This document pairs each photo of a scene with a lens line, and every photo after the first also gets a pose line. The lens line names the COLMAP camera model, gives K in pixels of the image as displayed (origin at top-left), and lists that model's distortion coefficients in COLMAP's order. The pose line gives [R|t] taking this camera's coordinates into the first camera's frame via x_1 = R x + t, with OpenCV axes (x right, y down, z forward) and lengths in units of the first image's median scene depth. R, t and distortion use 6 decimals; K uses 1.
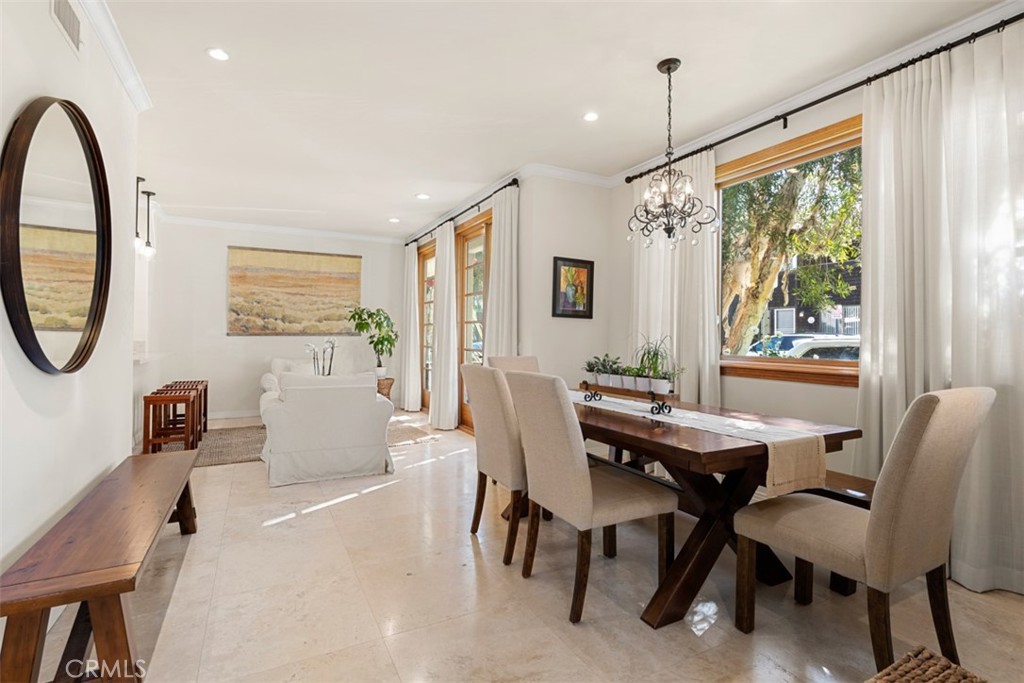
lens RADIAL K [[486.7, 0, 512.0], [0, 486.7, 341.5], [0, 0, 1]] dist [-0.001870, -0.000112]
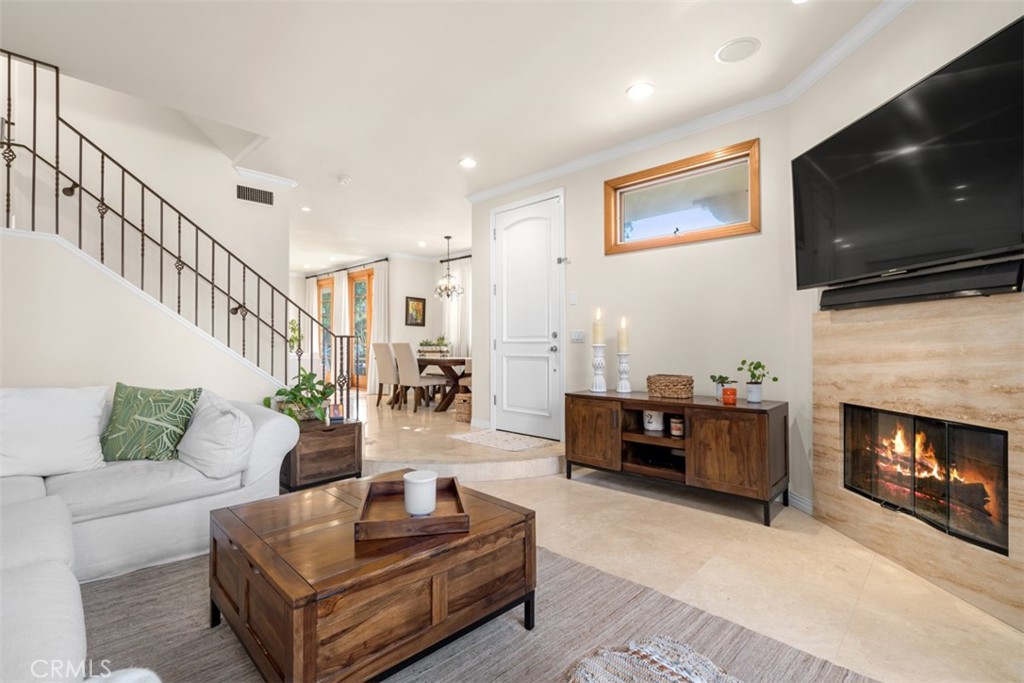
lens RADIAL K [[471.7, 0, 512.0], [0, 471.7, 341.5], [0, 0, 1]] dist [0.000811, 0.000159]
pose [[0.950186, -0.003099, 0.311669, -0.143924], [0.008193, 0.999853, -0.015034, 0.066841], [-0.311577, 0.016839, 0.950072, -1.344512]]
